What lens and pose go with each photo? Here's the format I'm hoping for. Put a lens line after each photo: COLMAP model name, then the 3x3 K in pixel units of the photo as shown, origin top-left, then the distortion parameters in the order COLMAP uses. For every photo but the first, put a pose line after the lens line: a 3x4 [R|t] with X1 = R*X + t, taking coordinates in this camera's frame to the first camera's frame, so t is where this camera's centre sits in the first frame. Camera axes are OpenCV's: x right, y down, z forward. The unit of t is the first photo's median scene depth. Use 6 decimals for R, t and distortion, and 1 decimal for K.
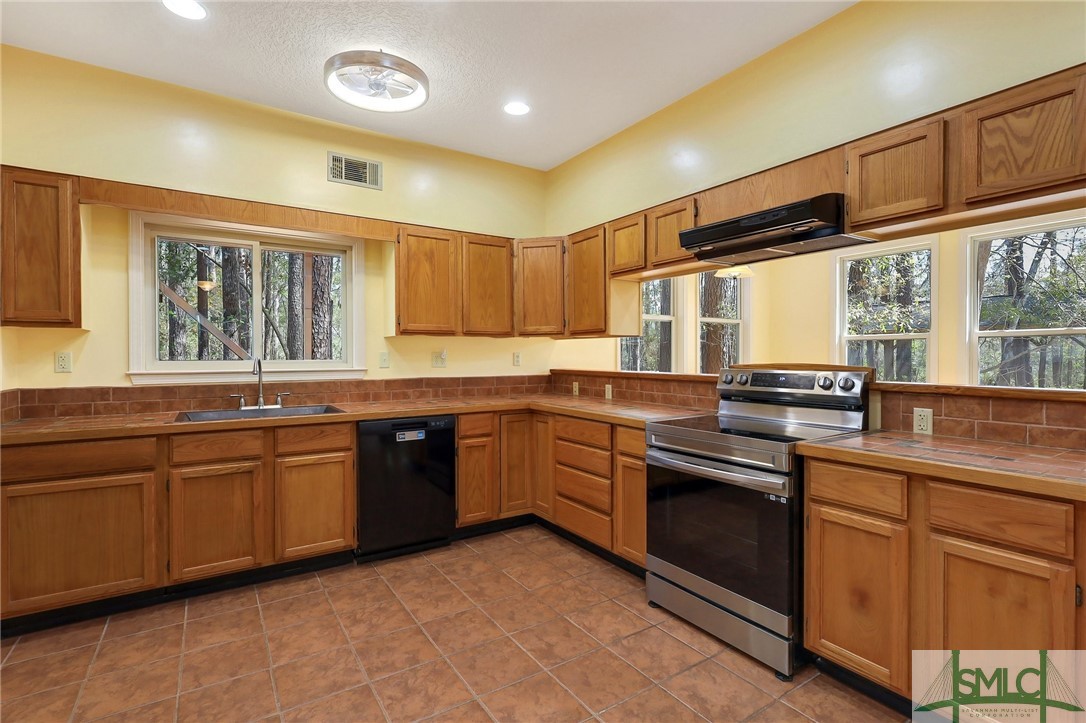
lens RADIAL K [[505.8, 0, 538.6], [0, 505.8, 359.4], [0, 0, 1]] dist [-0.001873, -0.000576]
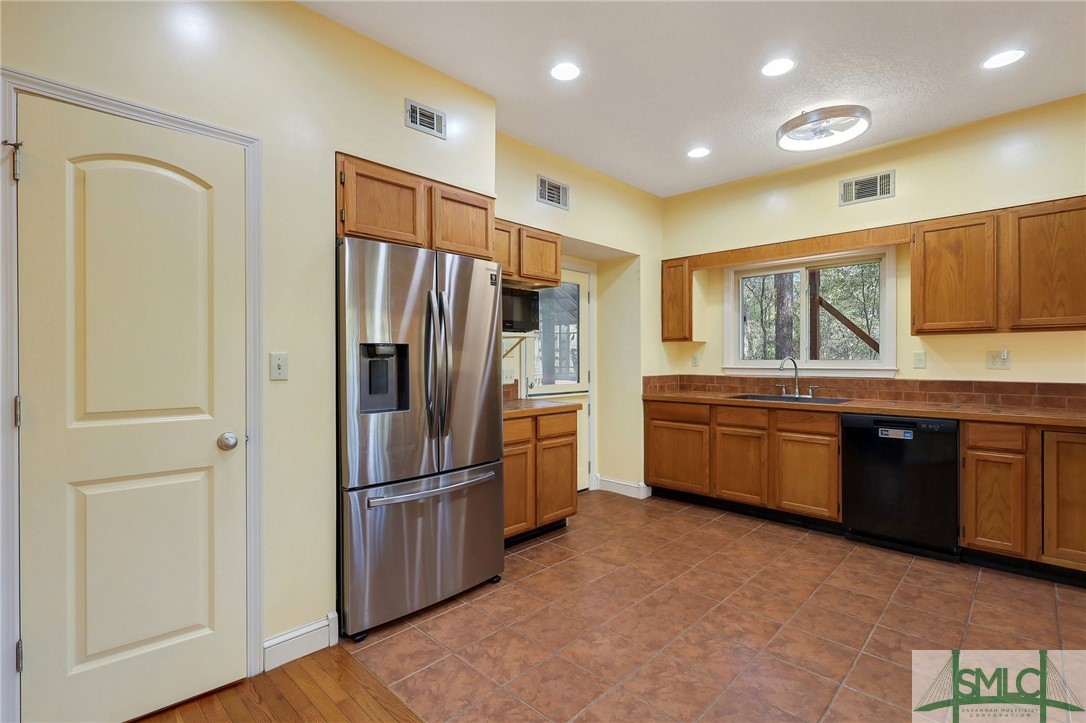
lens RADIAL K [[505.8, 0, 538.6], [0, 505.8, 359.4], [0, 0, 1]] dist [-0.001873, -0.000576]
pose [[0.216014, 0.002797, -0.976386, 0.637249], [-0.005719, 0.999982, 0.001599, 0.002679], [0.976374, 0.005238, 0.216026, 0.076266]]
